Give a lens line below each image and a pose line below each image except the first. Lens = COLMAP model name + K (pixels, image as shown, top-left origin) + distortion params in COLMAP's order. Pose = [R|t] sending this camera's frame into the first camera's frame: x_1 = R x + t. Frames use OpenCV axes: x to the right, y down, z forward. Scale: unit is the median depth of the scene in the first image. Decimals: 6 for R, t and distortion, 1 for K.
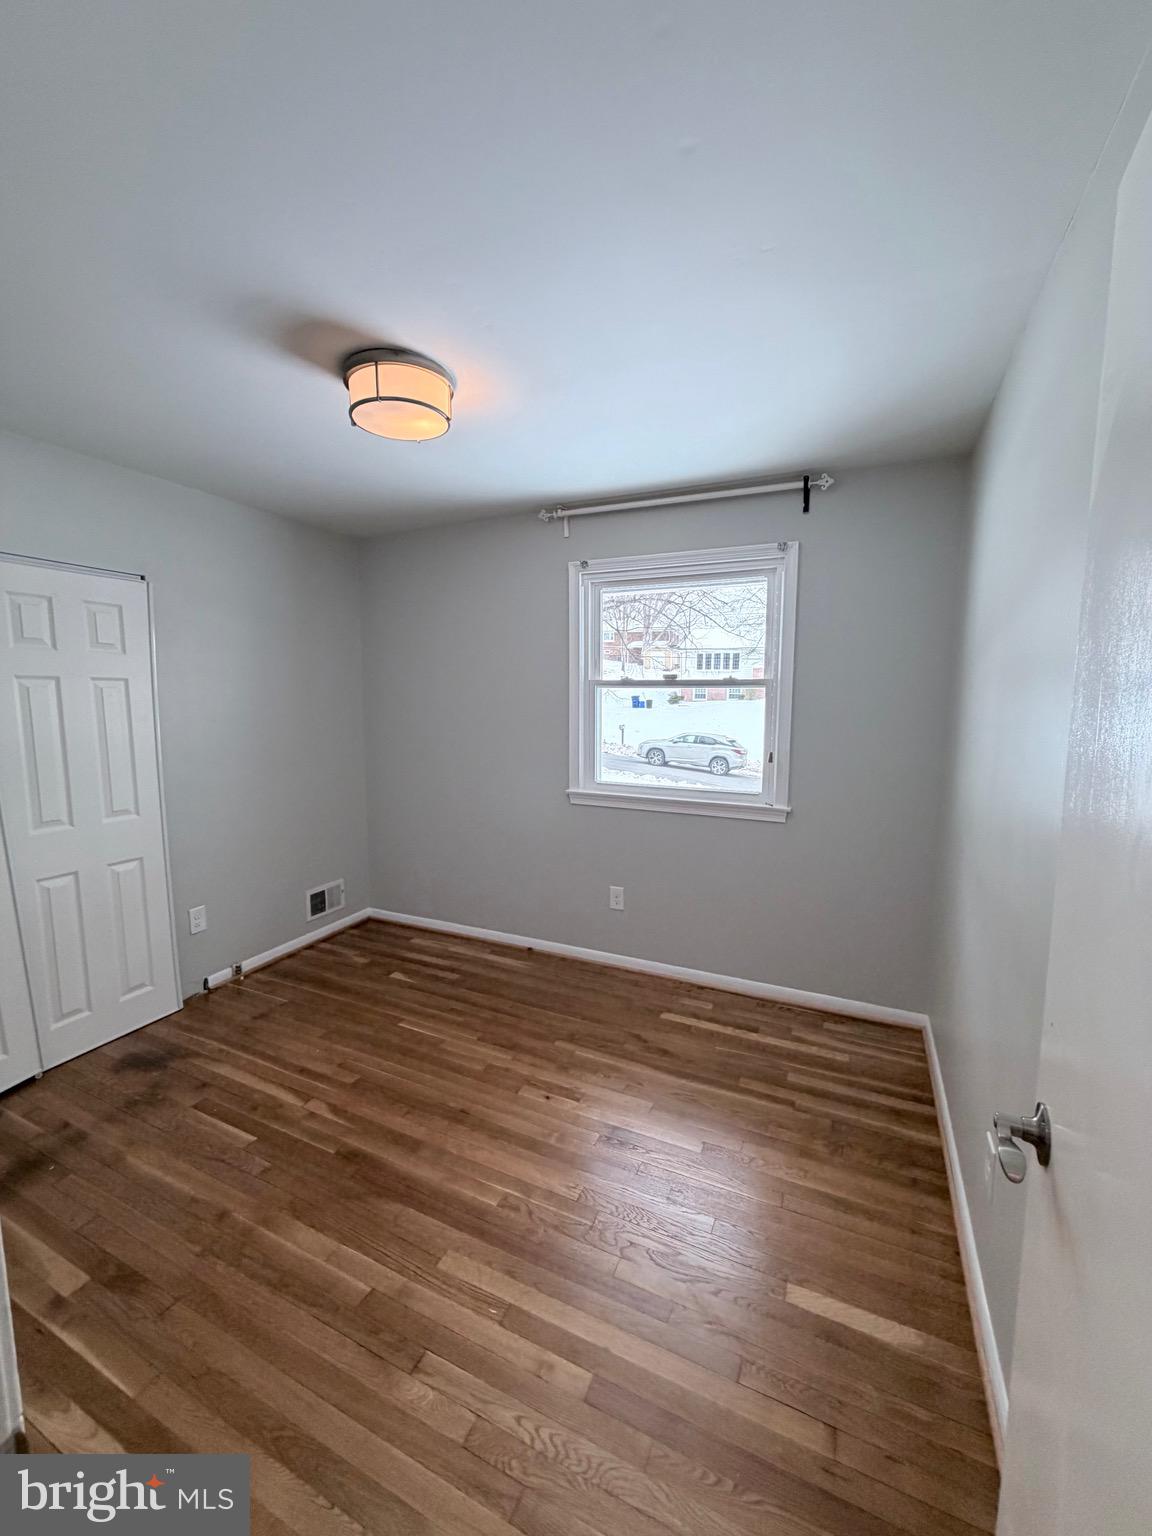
lens RADIAL K [[610.0, 0, 575.7], [0, 610.0, 761.7], [0, 0, 1]] dist [-0.001542, 0.000146]
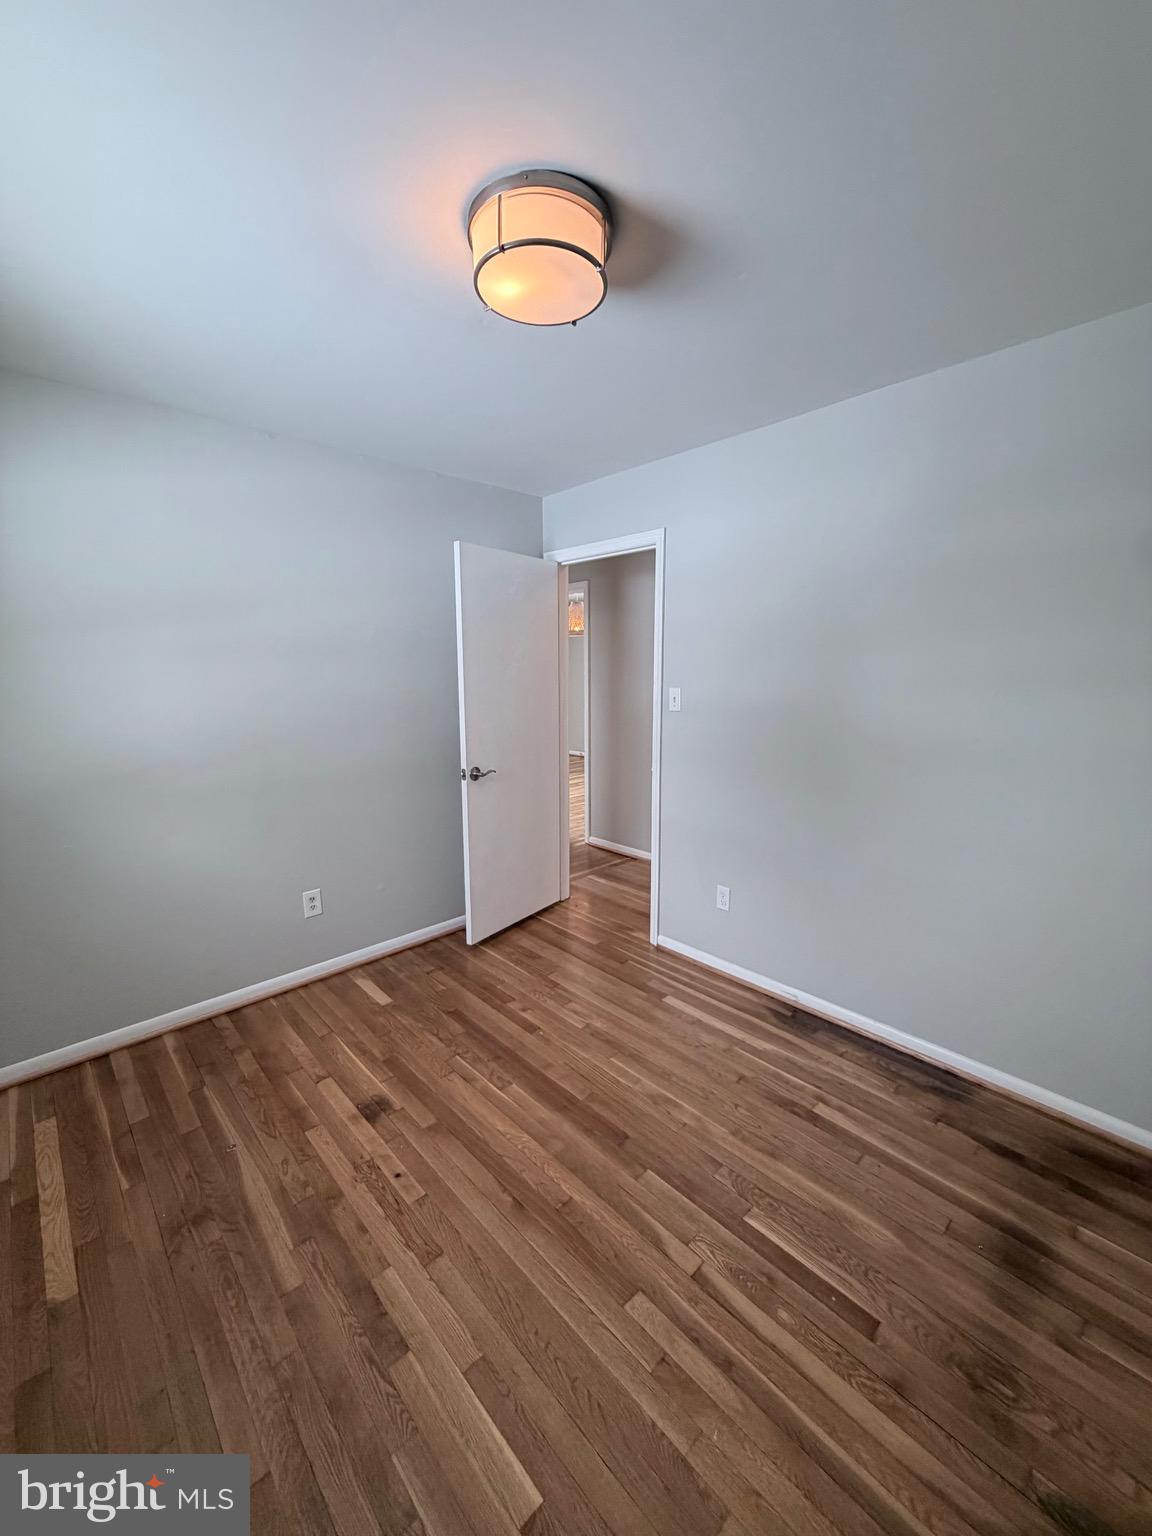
lens RADIAL K [[610.0, 0, 575.7], [0, 610.0, 761.7], [0, 0, 1]] dist [-0.001542, 0.000146]
pose [[-0.925569, -0.056087, 0.374401, -0.531432], [0.045171, 0.965538, 0.256311, -0.161321], [-0.375875, 0.254146, -0.891139, 1.495430]]
